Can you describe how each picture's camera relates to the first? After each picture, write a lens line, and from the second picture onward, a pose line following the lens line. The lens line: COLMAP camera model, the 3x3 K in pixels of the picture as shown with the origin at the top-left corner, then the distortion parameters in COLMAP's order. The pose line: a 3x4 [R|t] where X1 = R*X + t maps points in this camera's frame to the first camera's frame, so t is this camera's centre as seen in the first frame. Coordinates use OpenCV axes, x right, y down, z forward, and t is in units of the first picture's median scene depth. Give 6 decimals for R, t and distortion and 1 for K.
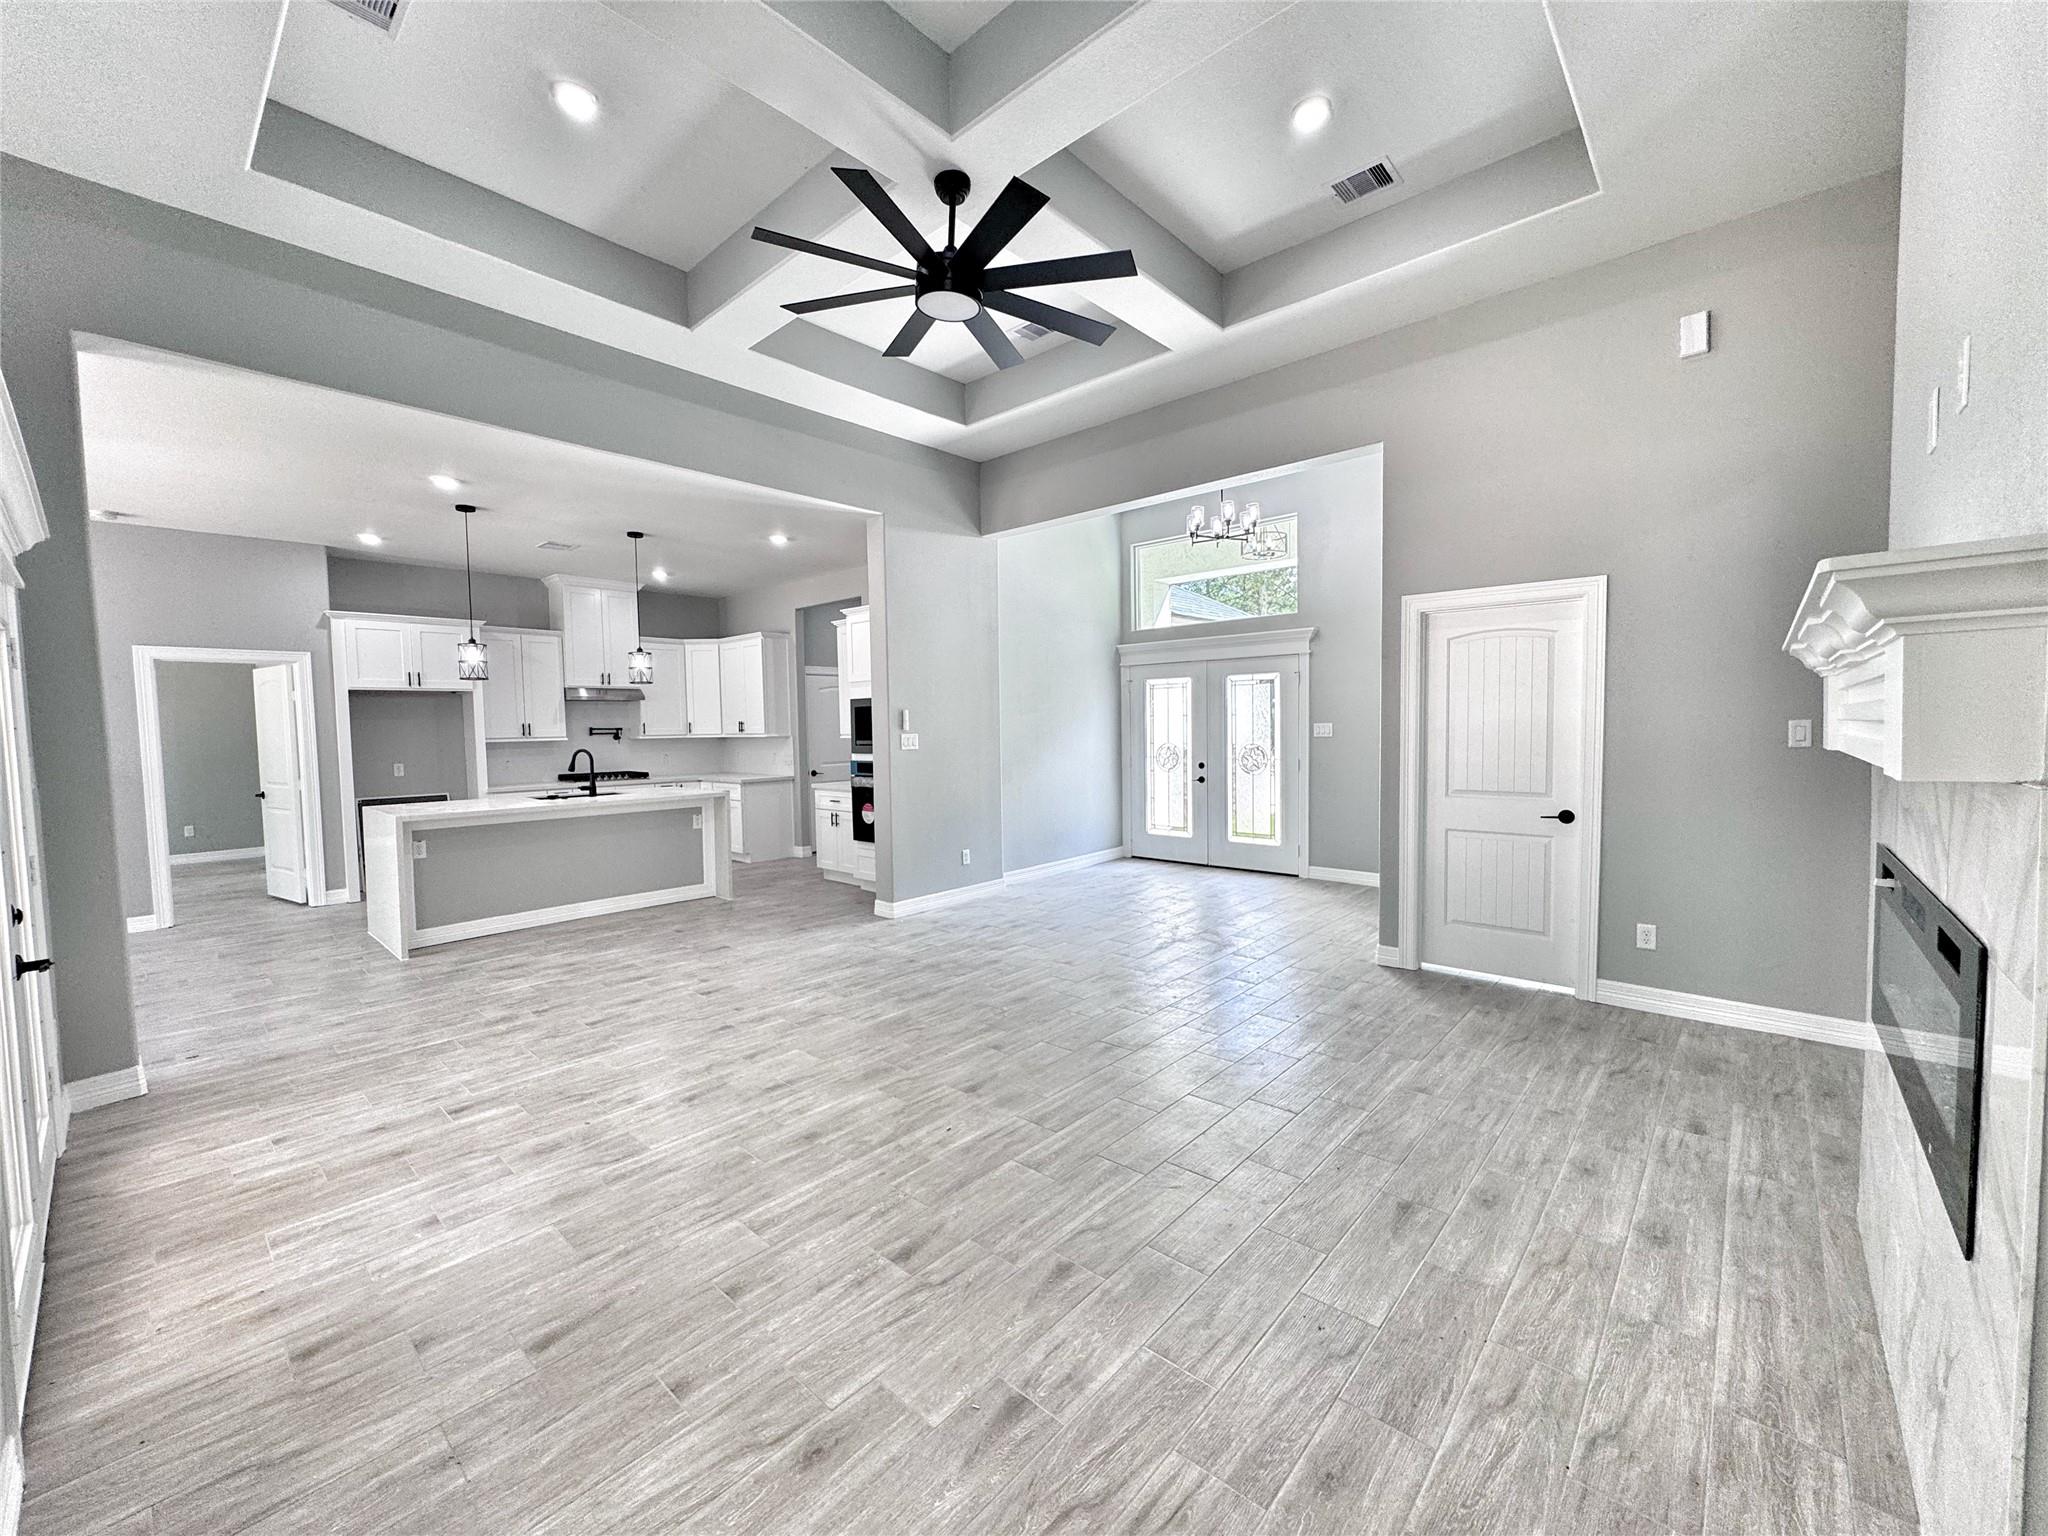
lens RADIAL K [[818.2, 0, 1025.0], [0, 818.2, 765.3], [0, 0, 1]] dist [-0.003673, 0.000693]
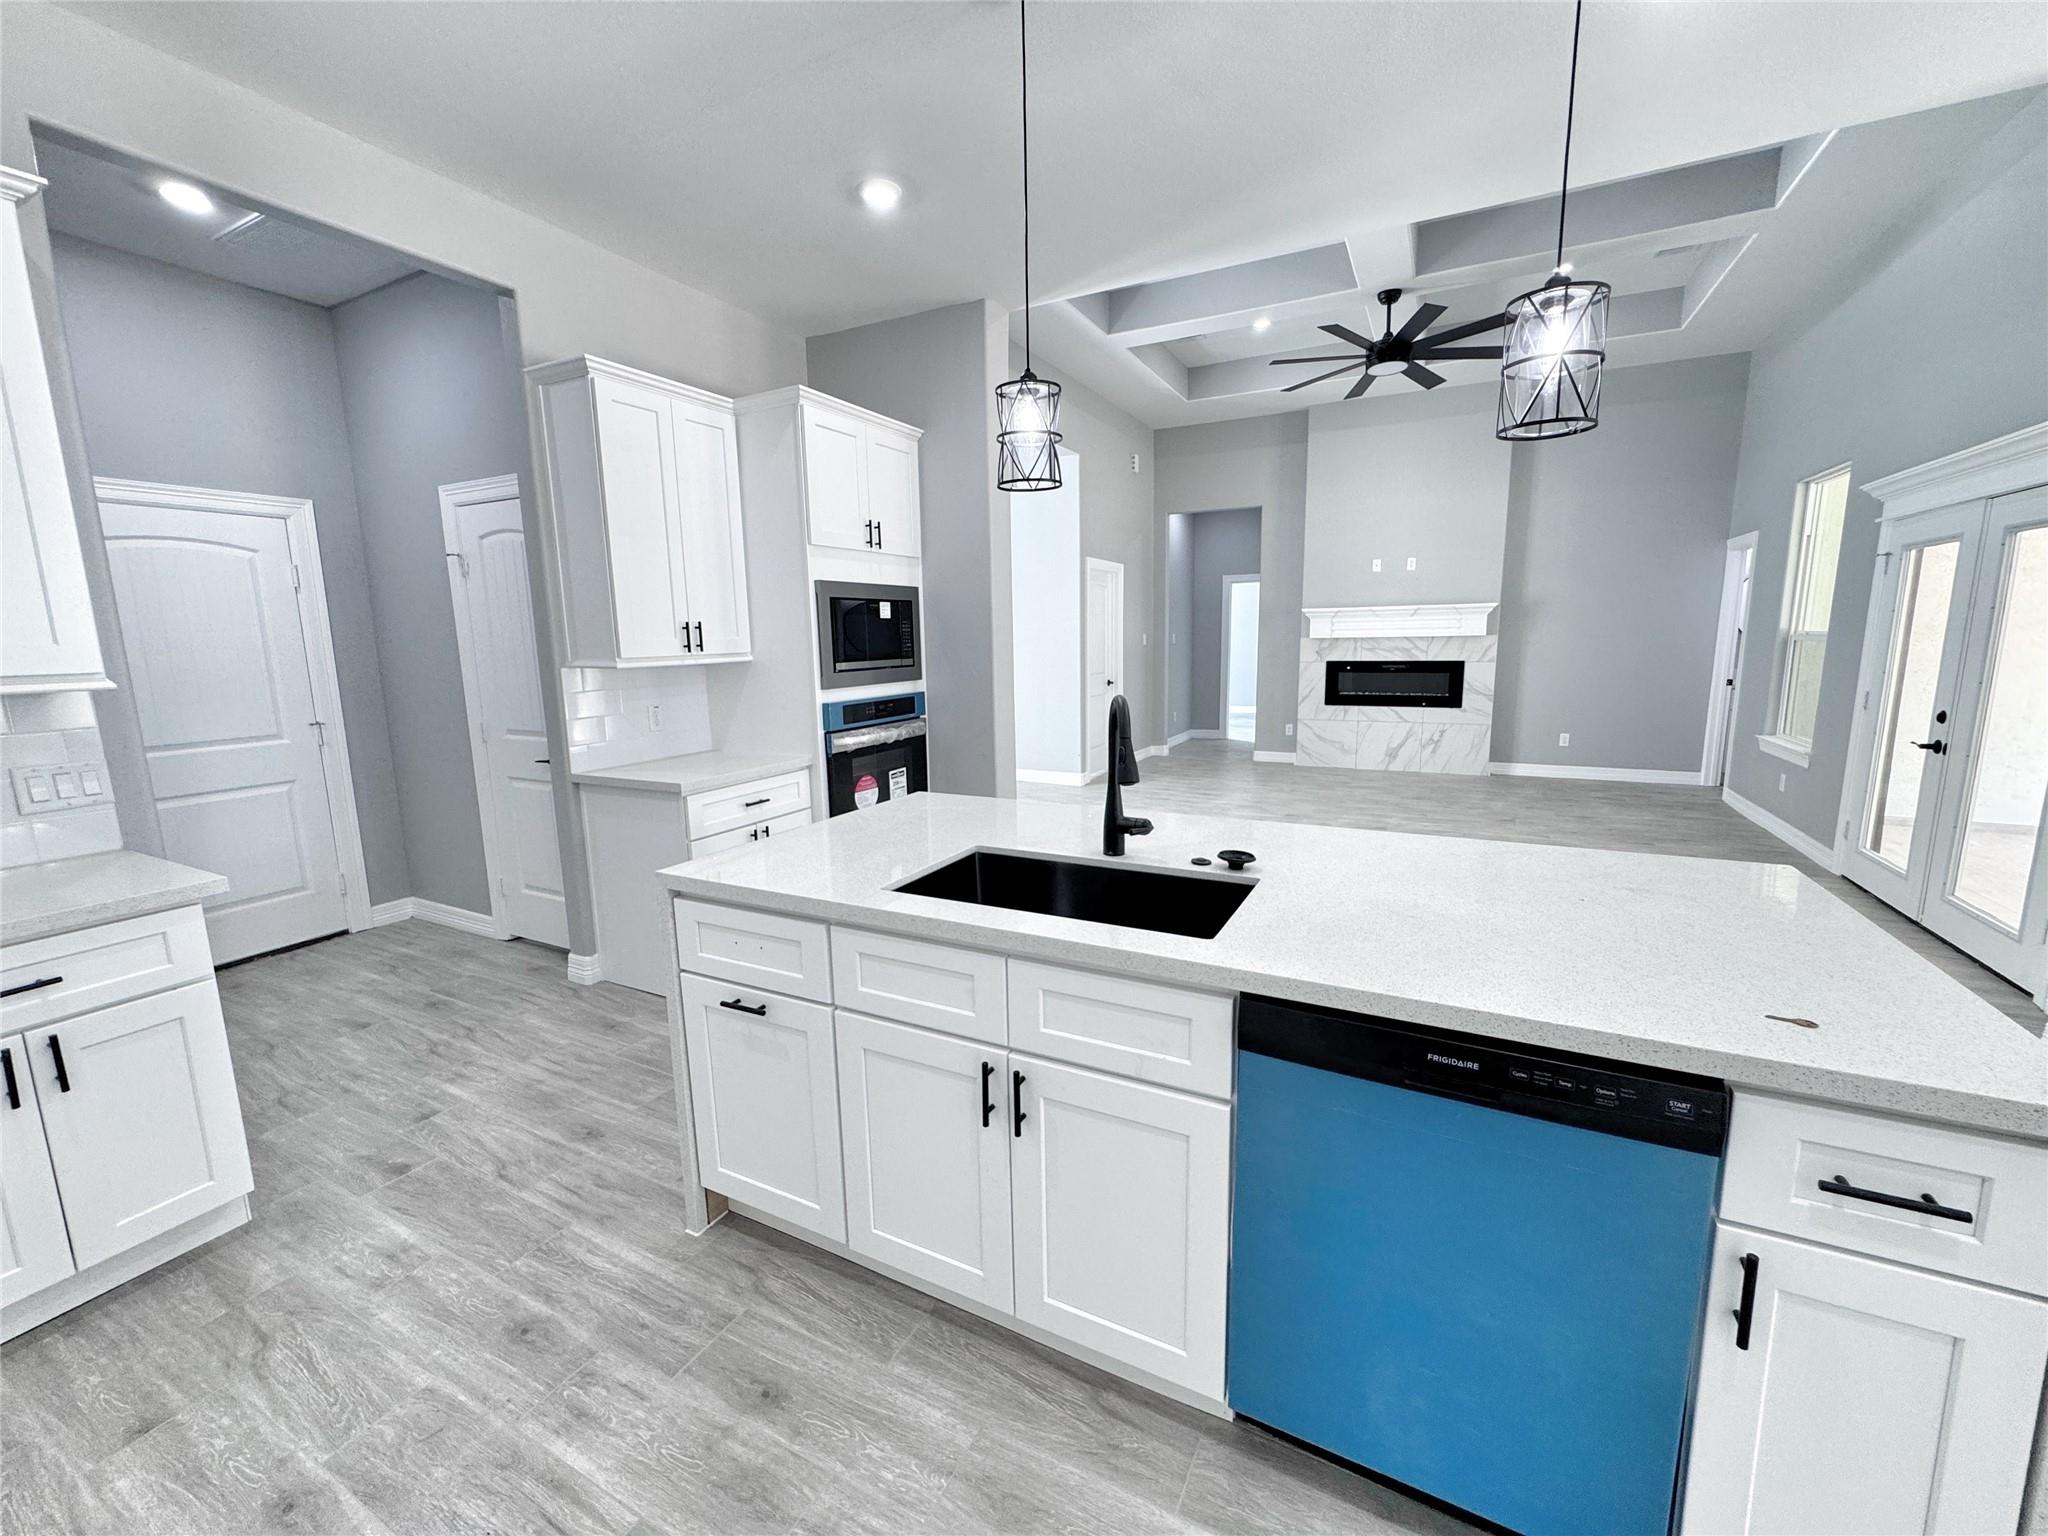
lens RADIAL K [[818.2, 0, 1024.5], [0, 818.2, 765.9], [0, 0, 1]] dist [-0.003673, 0.000693]
pose [[-0.251290, -0.134667, 0.958498, -0.925051], [0.070153, 0.985136, 0.156801, -0.048753], [-0.965366, 0.106644, -0.238107, 1.267245]]
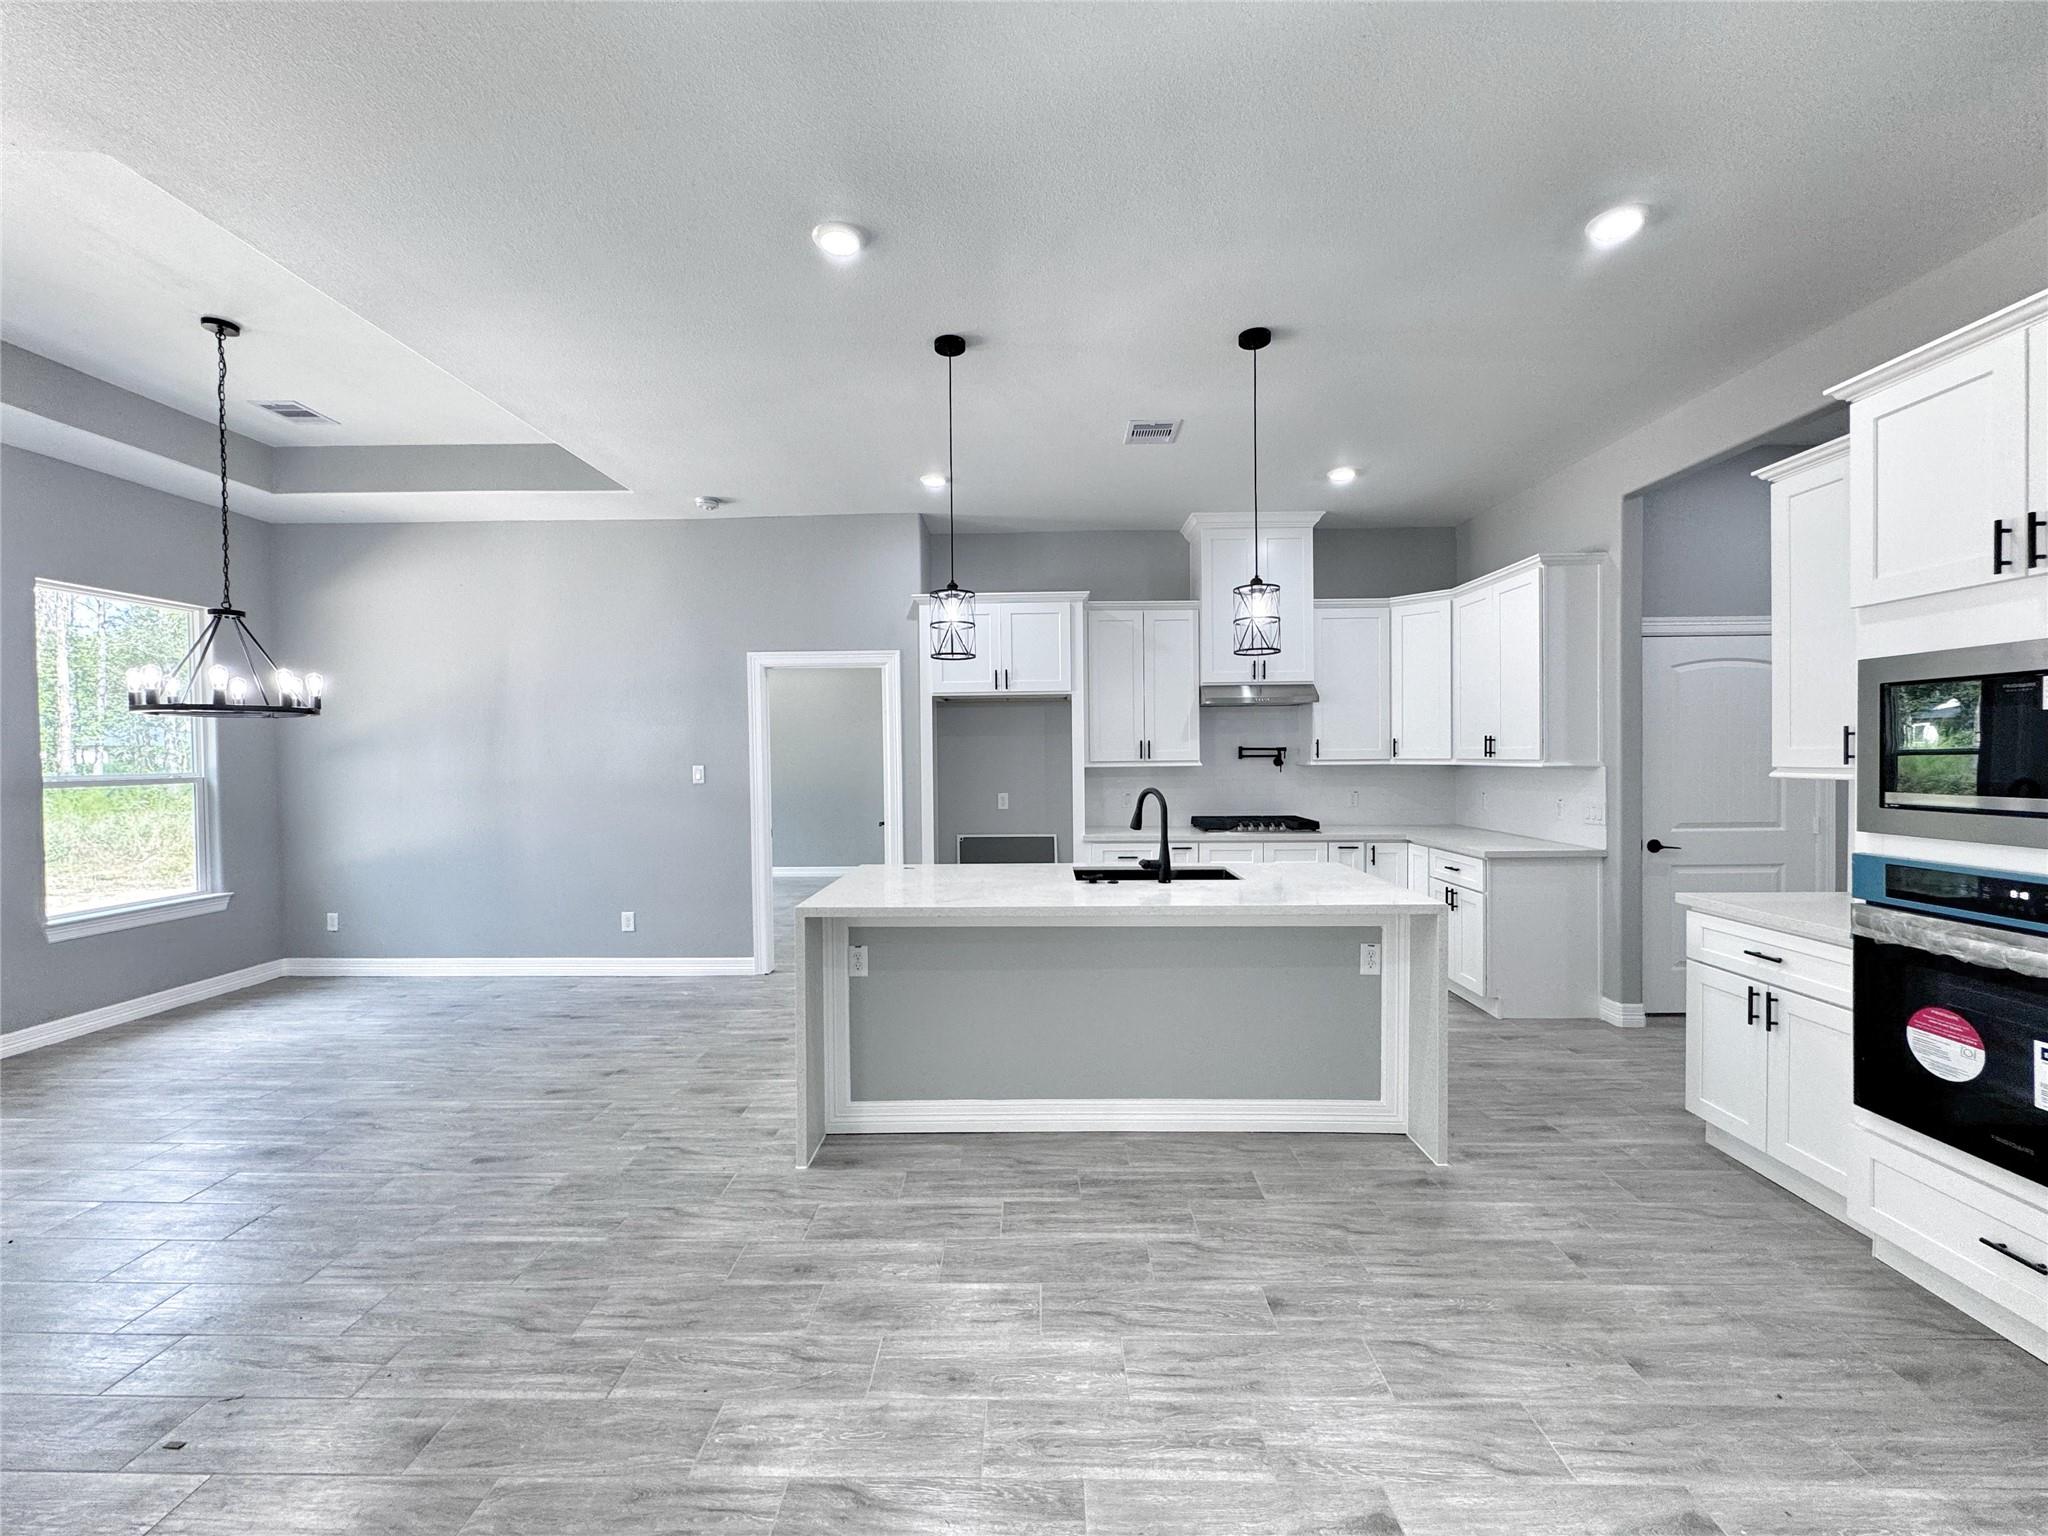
lens RADIAL K [[818.2, 0, 1025.4], [0, 818.2, 766.5], [0, 0, 1]] dist [-0.003673, 0.000693]
pose [[0.655064, 0.021949, -0.755254, -0.232896], [-0.038412, 0.999253, -0.004276, -0.032622], [0.754596, 0.031811, 0.655418, 0.689485]]
